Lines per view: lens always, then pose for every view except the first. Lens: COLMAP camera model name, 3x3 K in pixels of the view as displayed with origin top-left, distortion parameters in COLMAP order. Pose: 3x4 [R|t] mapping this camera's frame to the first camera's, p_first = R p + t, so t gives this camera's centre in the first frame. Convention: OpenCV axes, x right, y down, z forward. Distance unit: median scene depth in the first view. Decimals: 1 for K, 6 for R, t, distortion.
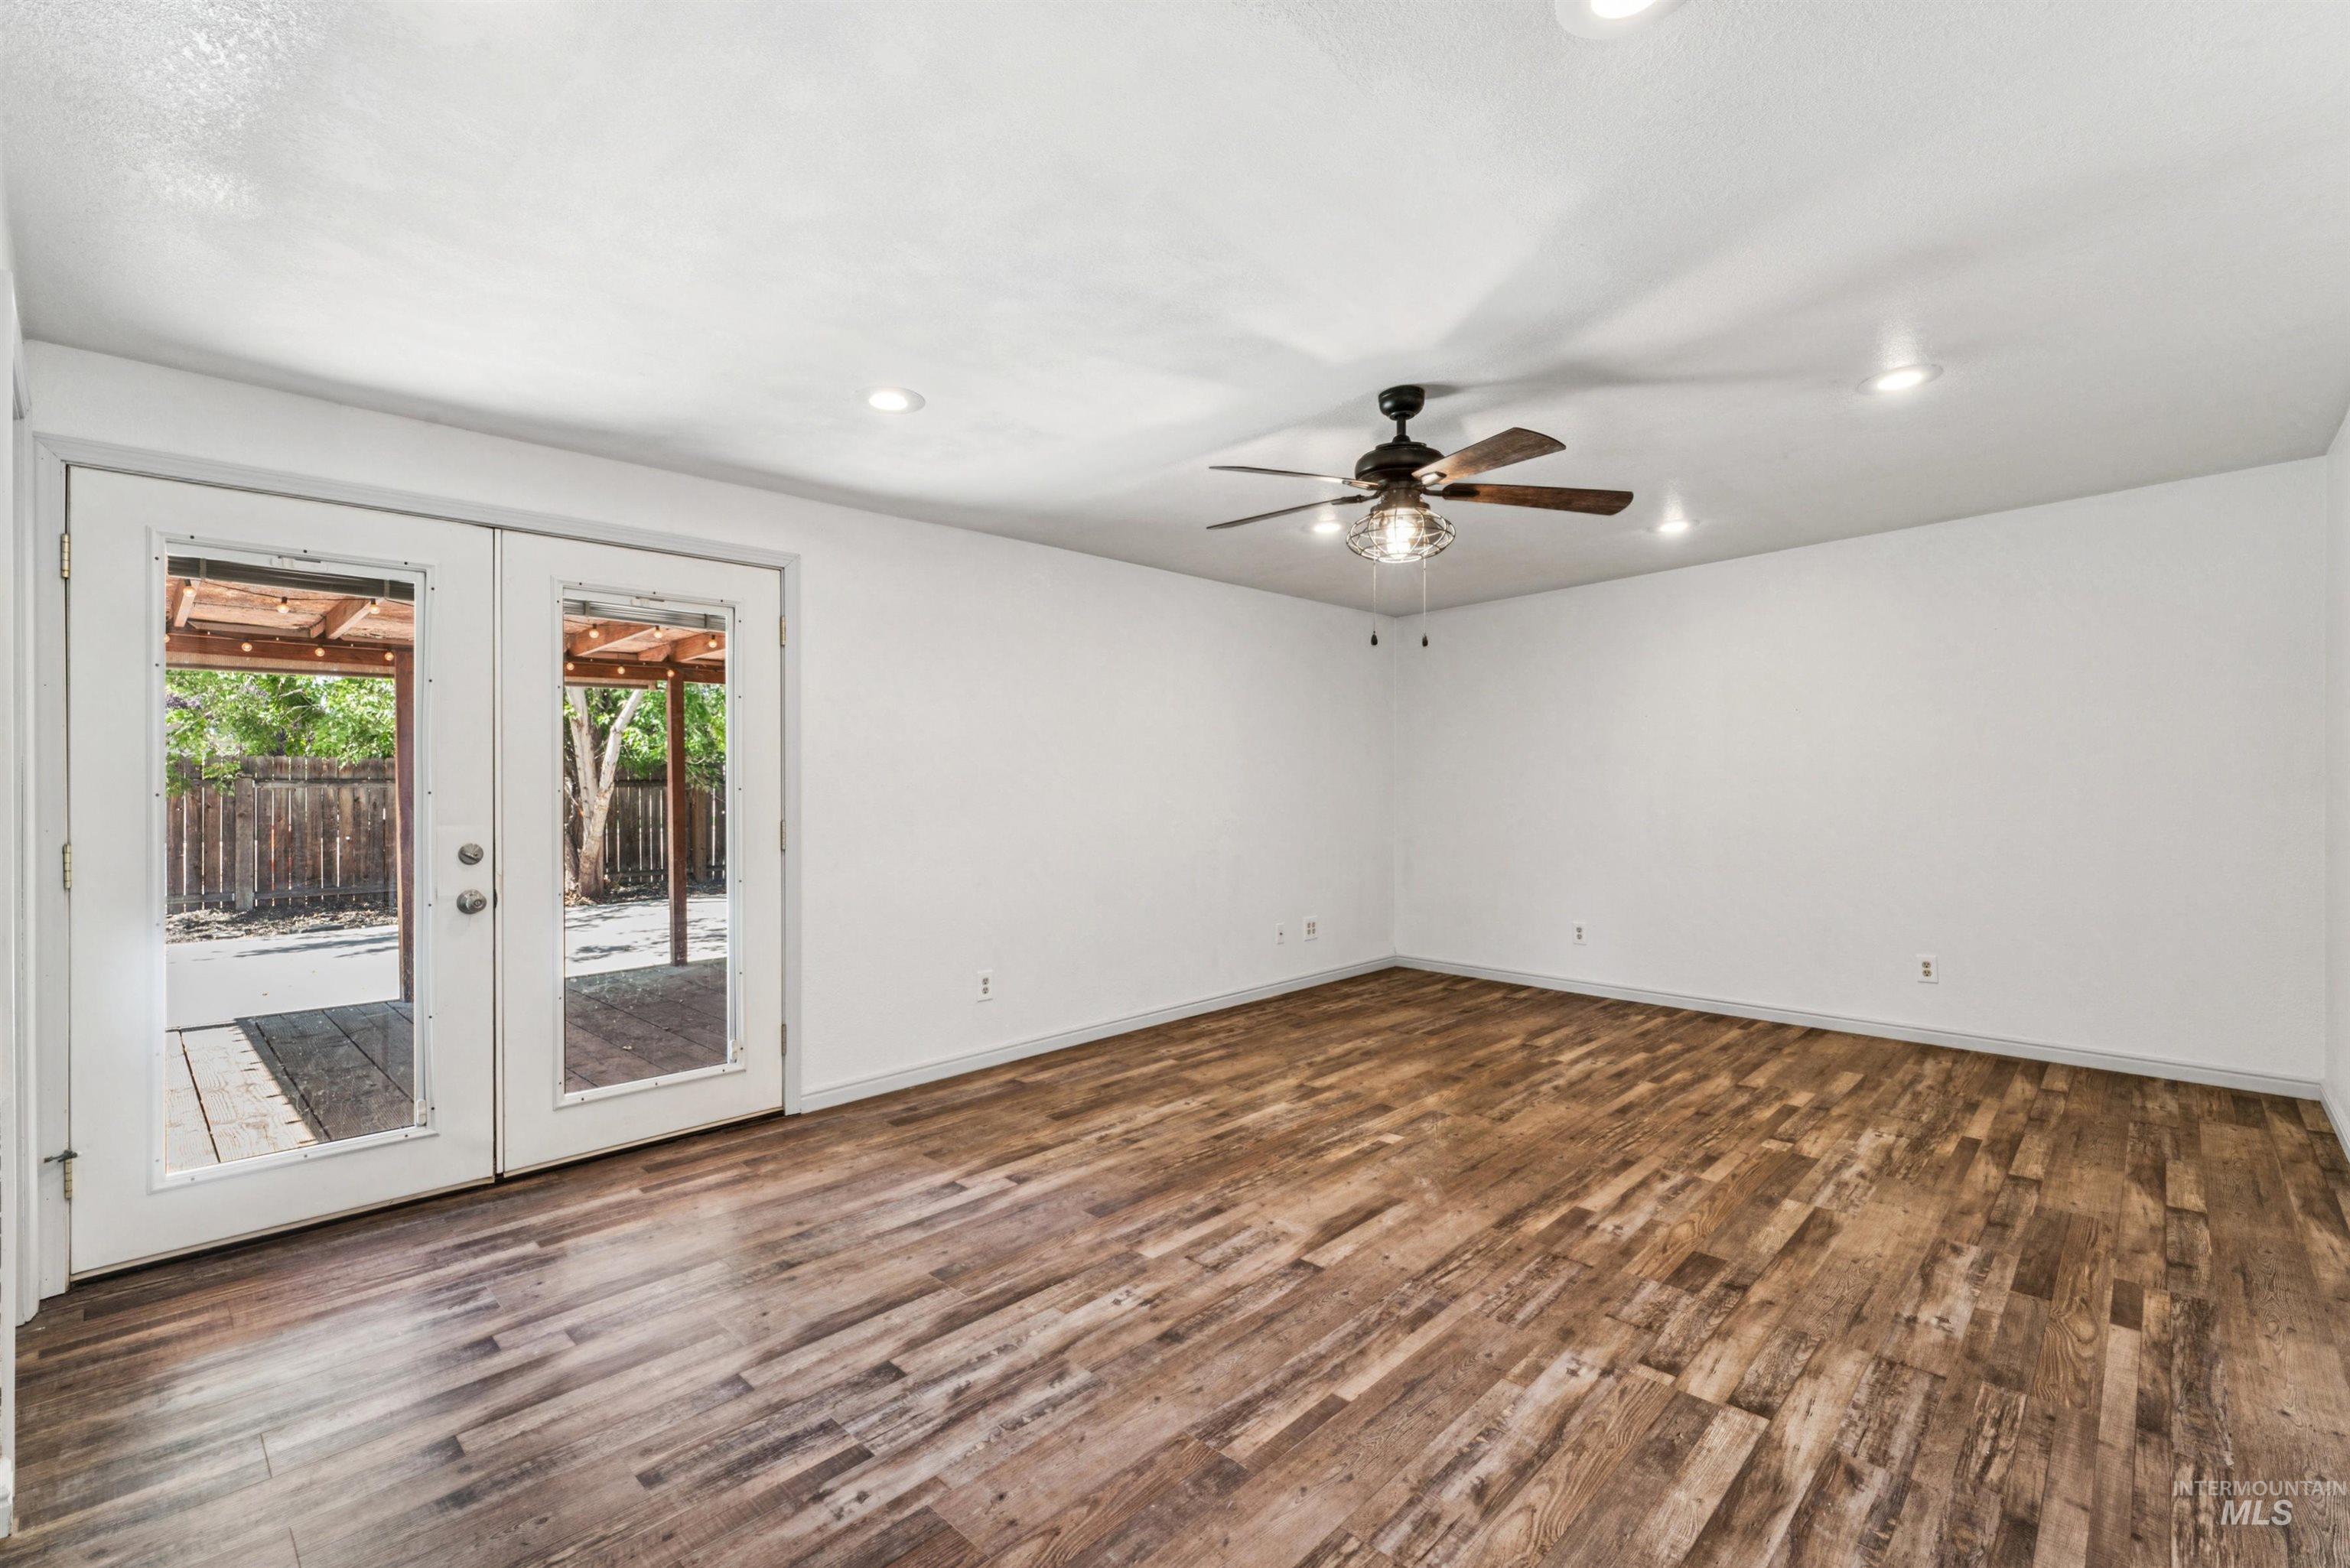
lens RADIAL K [[1032.2, 0, 1173.2], [0, 1032.2, 786.3], [0, 0, 1]] dist [-0.004009, 0.000619]
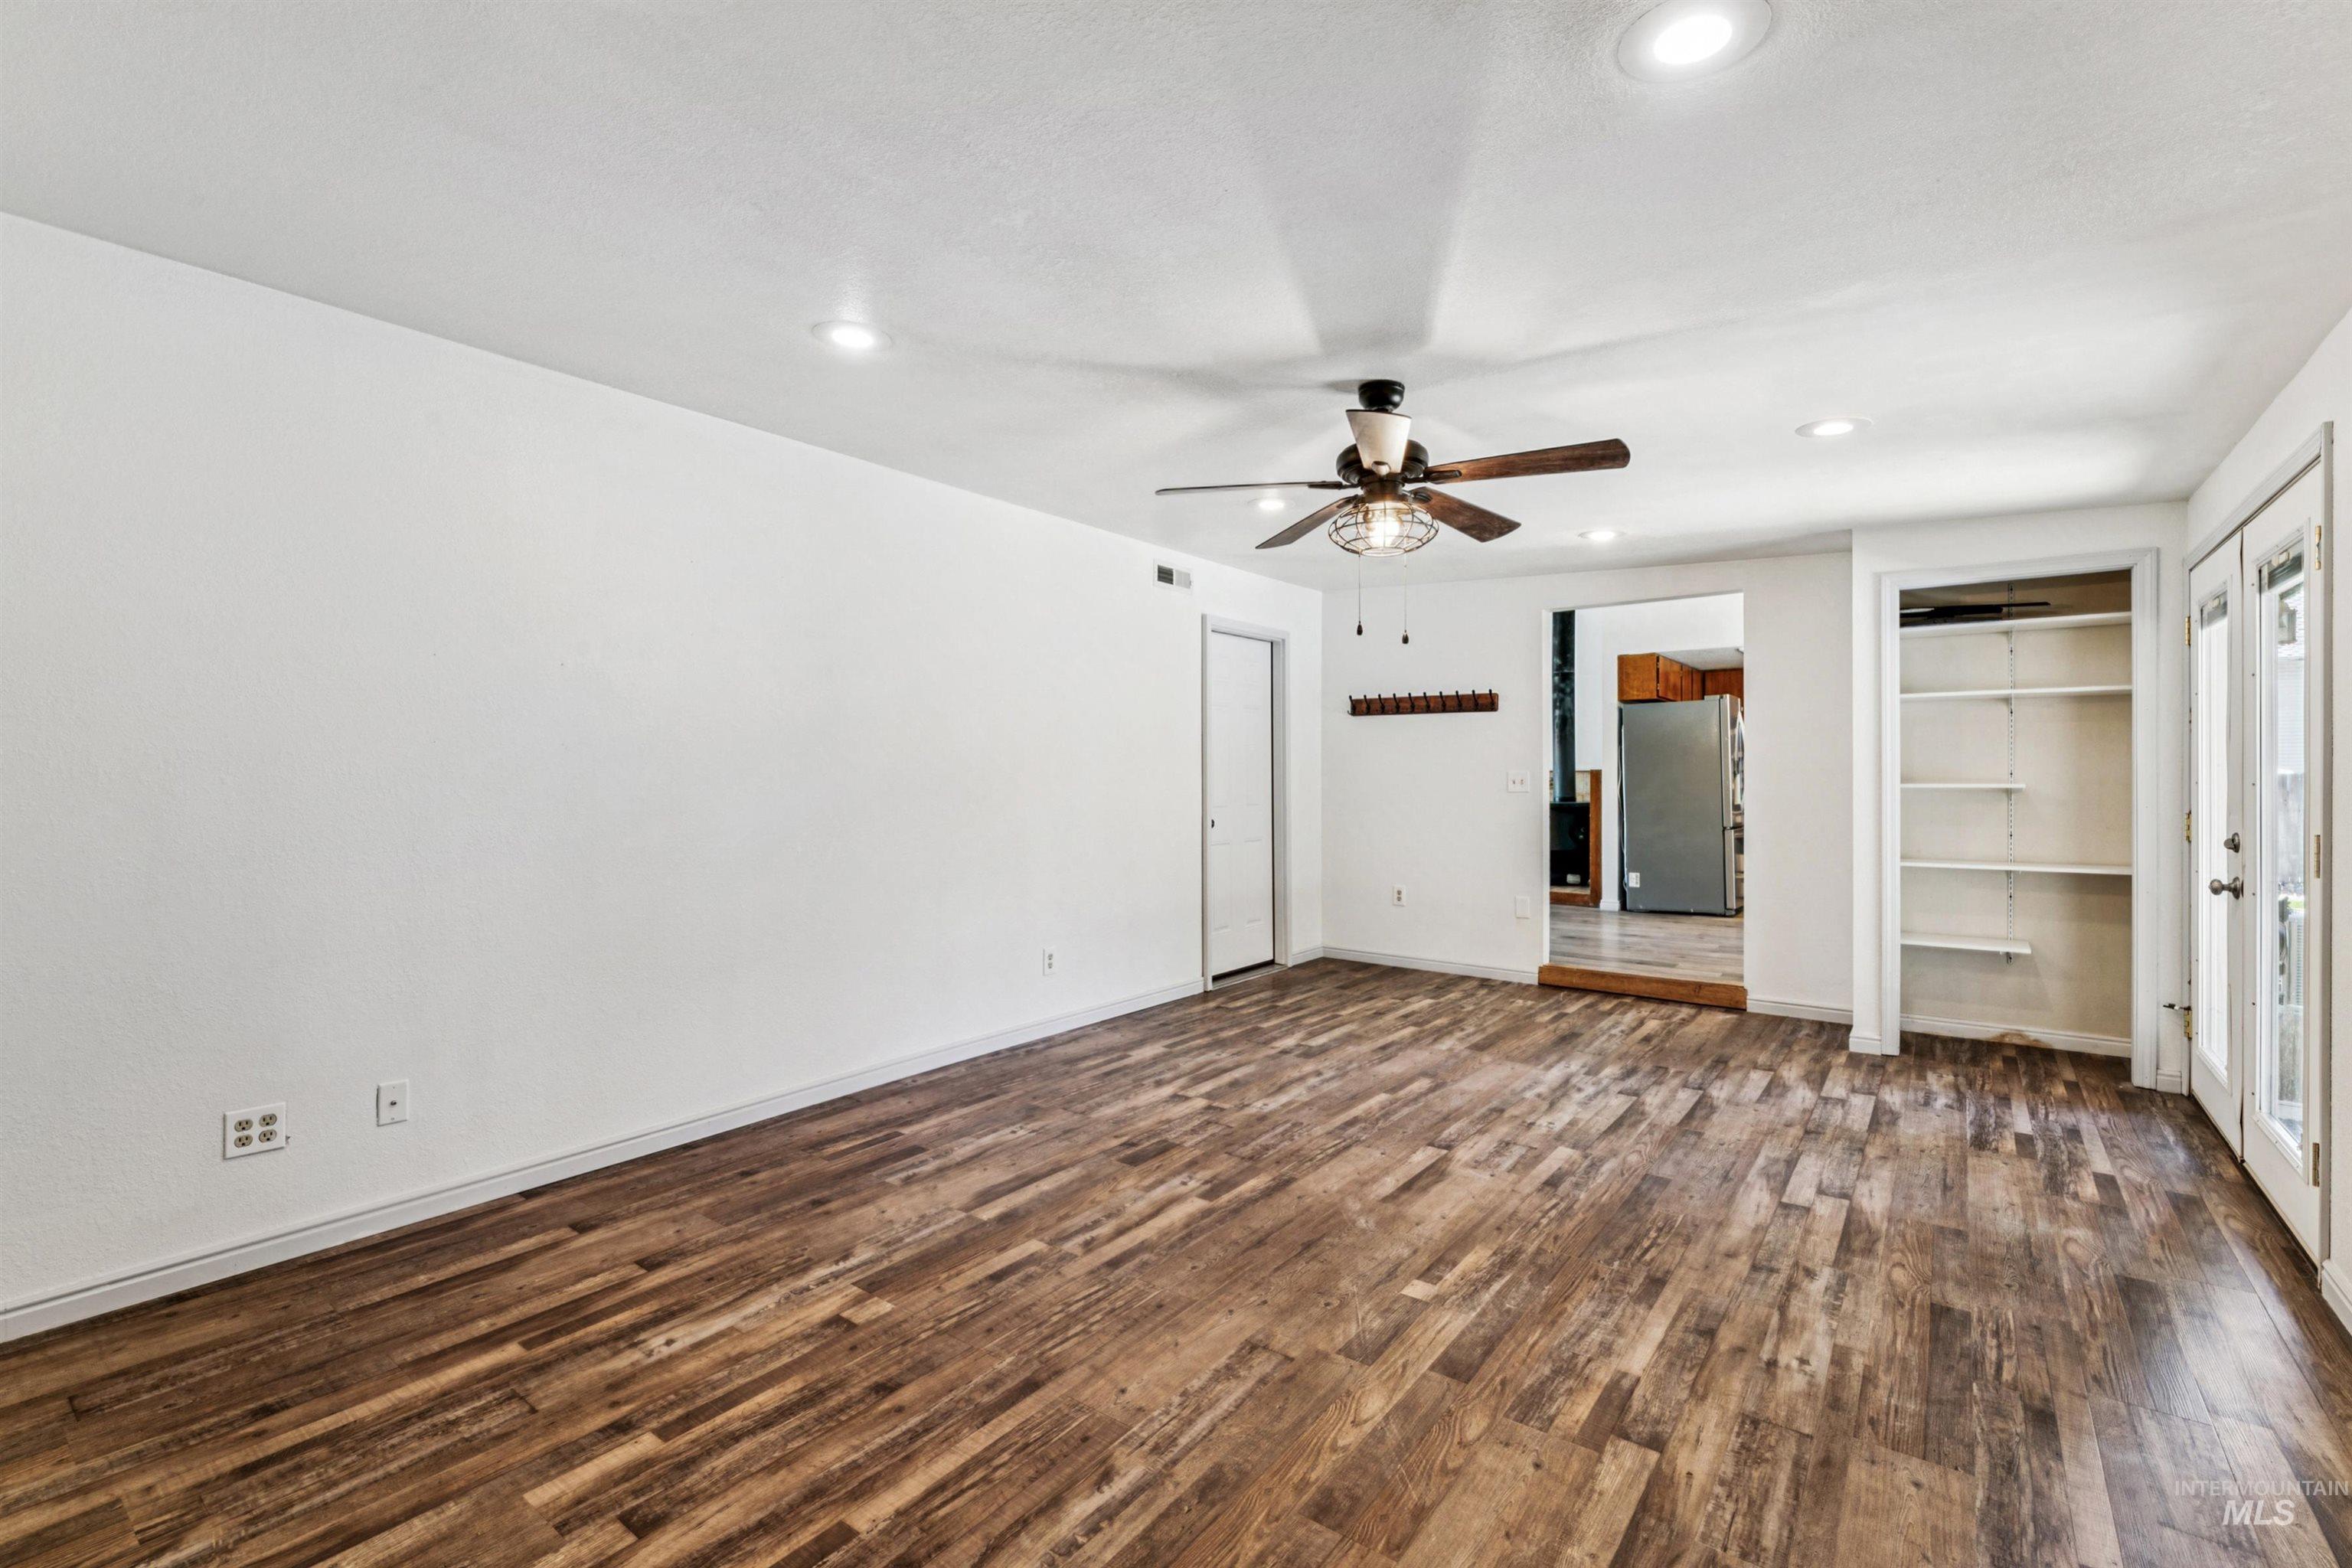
lens RADIAL K [[1033.1, 0, 1159.7], [0, 1033.1, 773.7], [0, 0, 1]] dist [-0.004009, 0.000619]
pose [[-0.994760, 0.001699, -0.102225, 0.552348], [0.000944, 0.999972, 0.007438, -0.015452], [0.102235, 0.007302, -0.994733, 2.025538]]
